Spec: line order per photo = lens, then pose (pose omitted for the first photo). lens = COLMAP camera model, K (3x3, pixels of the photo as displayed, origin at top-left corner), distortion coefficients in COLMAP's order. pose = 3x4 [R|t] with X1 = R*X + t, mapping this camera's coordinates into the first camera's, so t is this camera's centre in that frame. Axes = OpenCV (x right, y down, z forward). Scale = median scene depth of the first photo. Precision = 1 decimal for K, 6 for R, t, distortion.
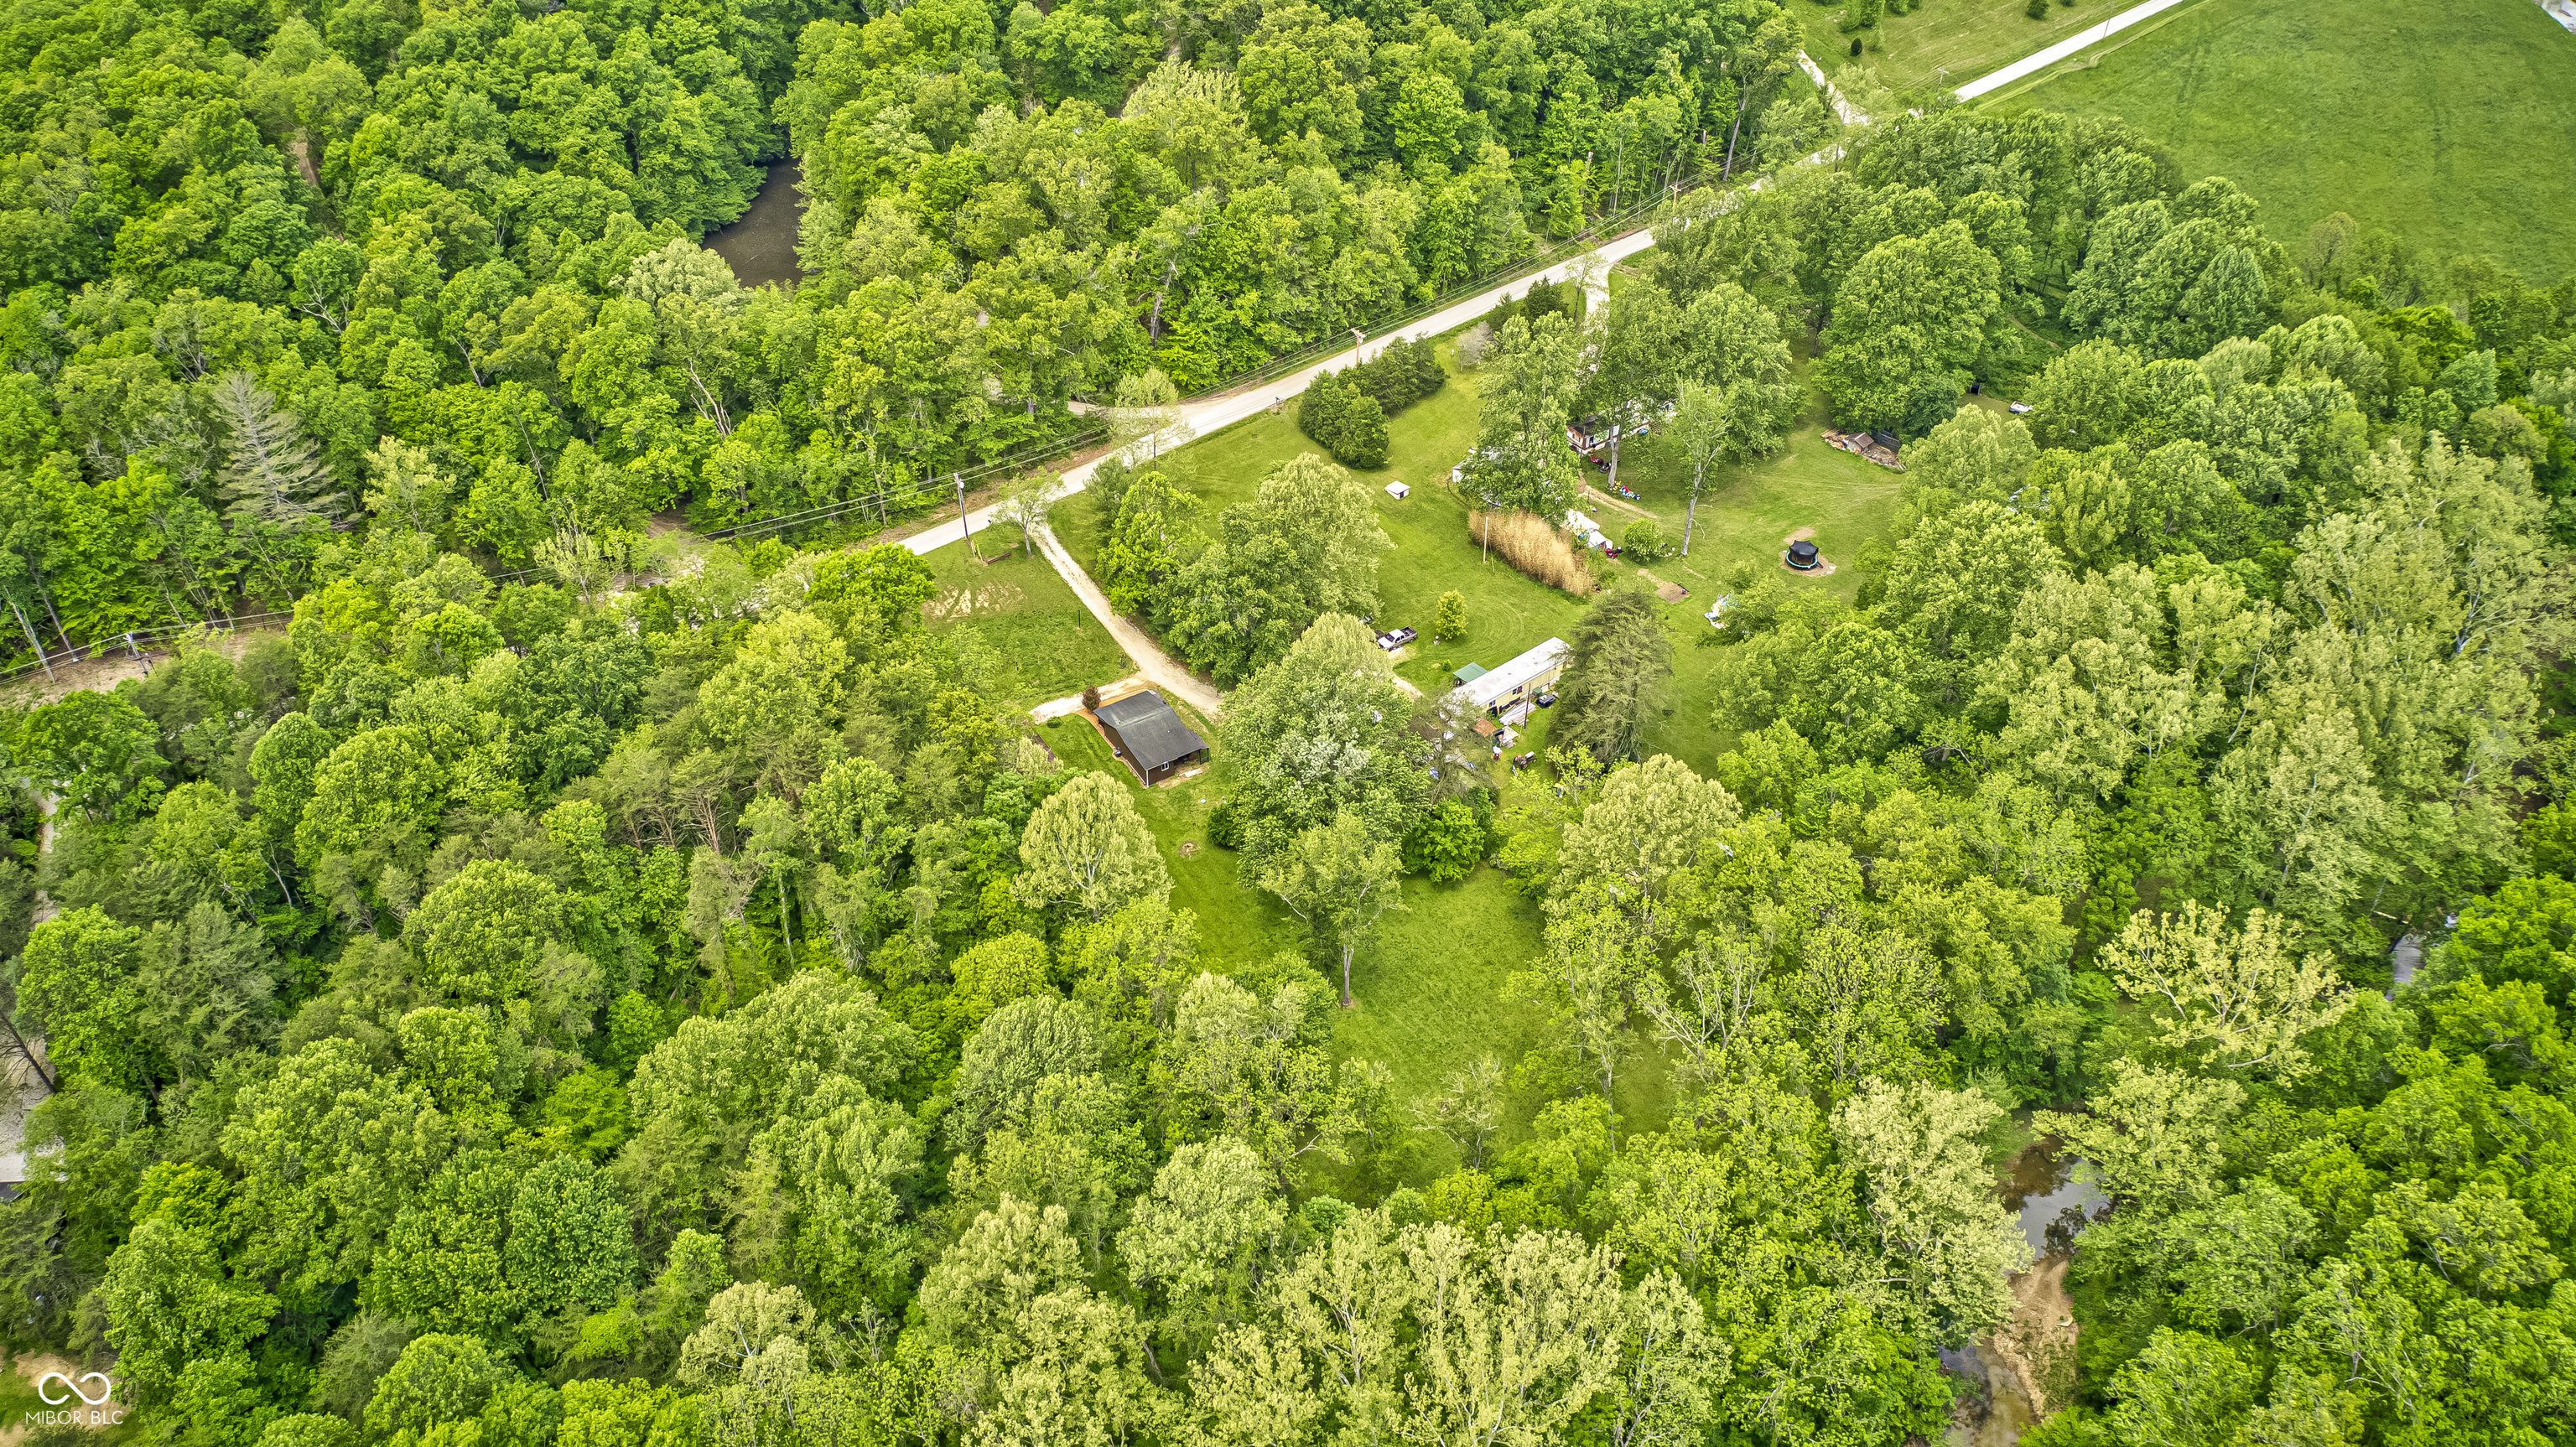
lens RADIAL K [[2009.5, 0, 1280.3], [0, 2009.5, 721.6], [0, 0, 1]] dist [-0.032346, -0.016455]
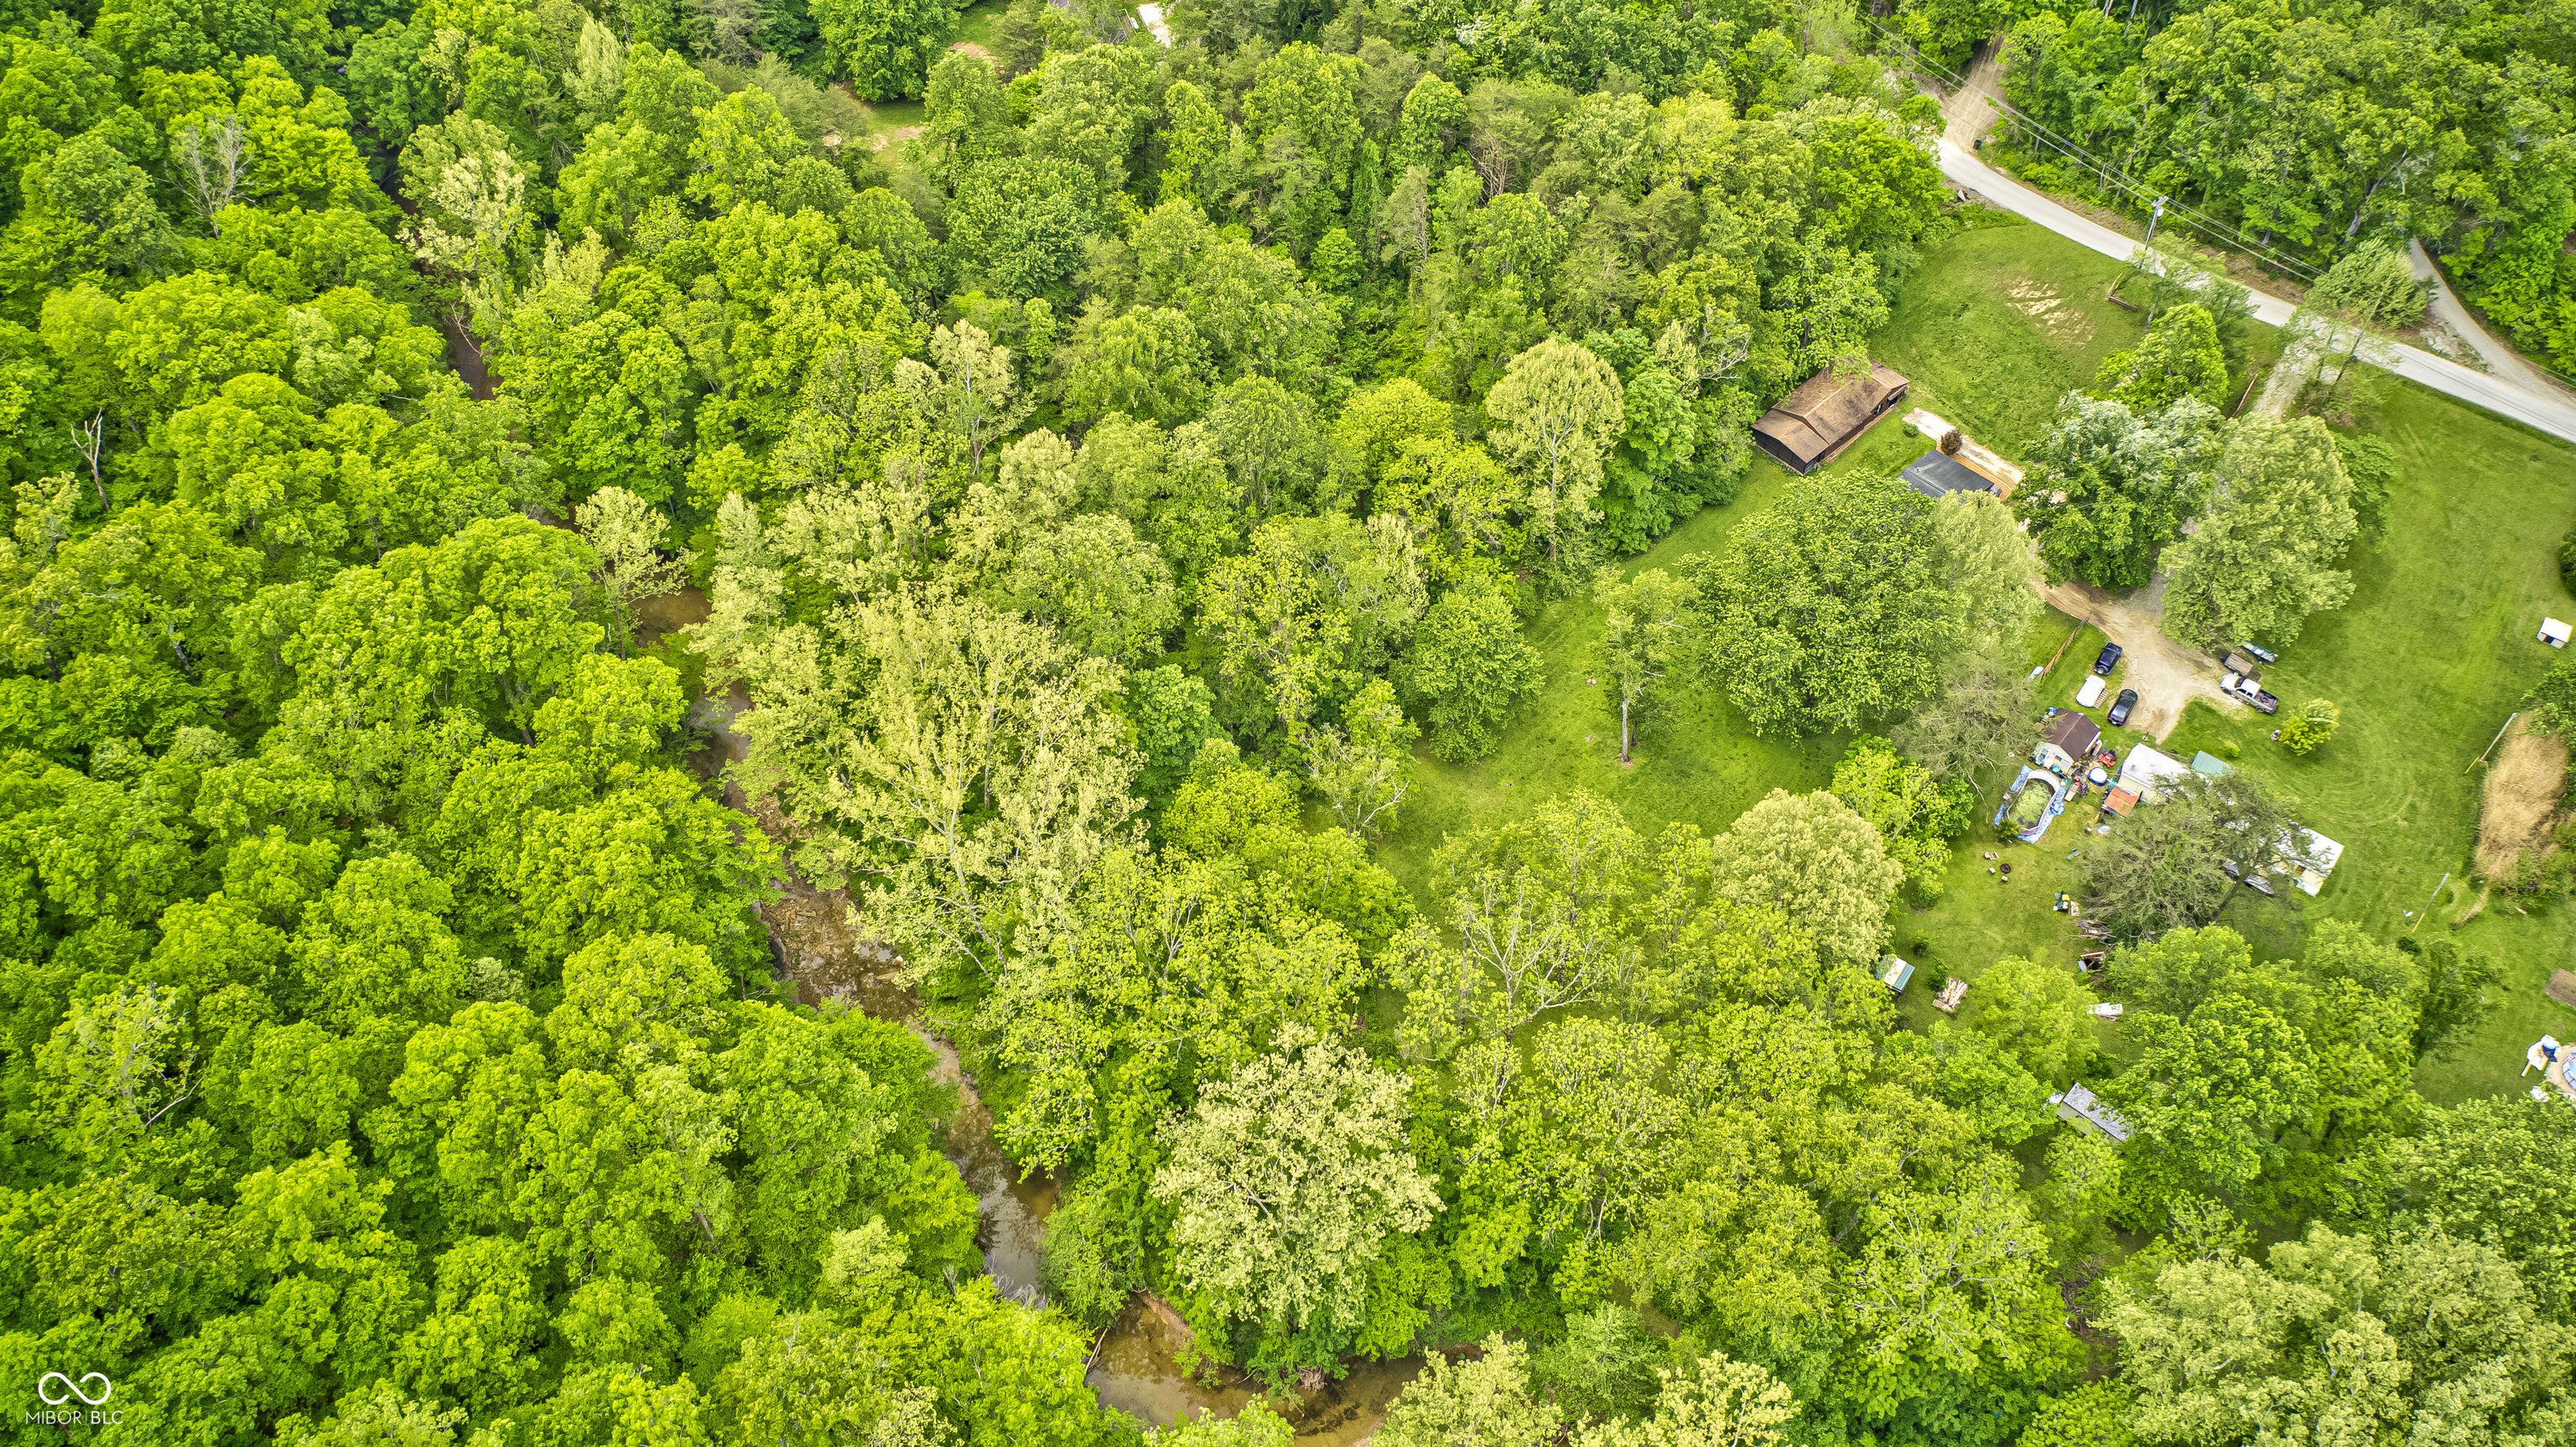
lens RADIAL K [[2009.5, 0, 1280.3], [0, 2009.5, 721.6], [0, 0, 1]] dist [-0.032346, -0.016455]
pose [[0.230360, 0.764660, -0.601855, 0.433871], [-0.593860, 0.600431, 0.535550, -0.219599], [0.770886, 0.234048, 0.592416, 0.259863]]
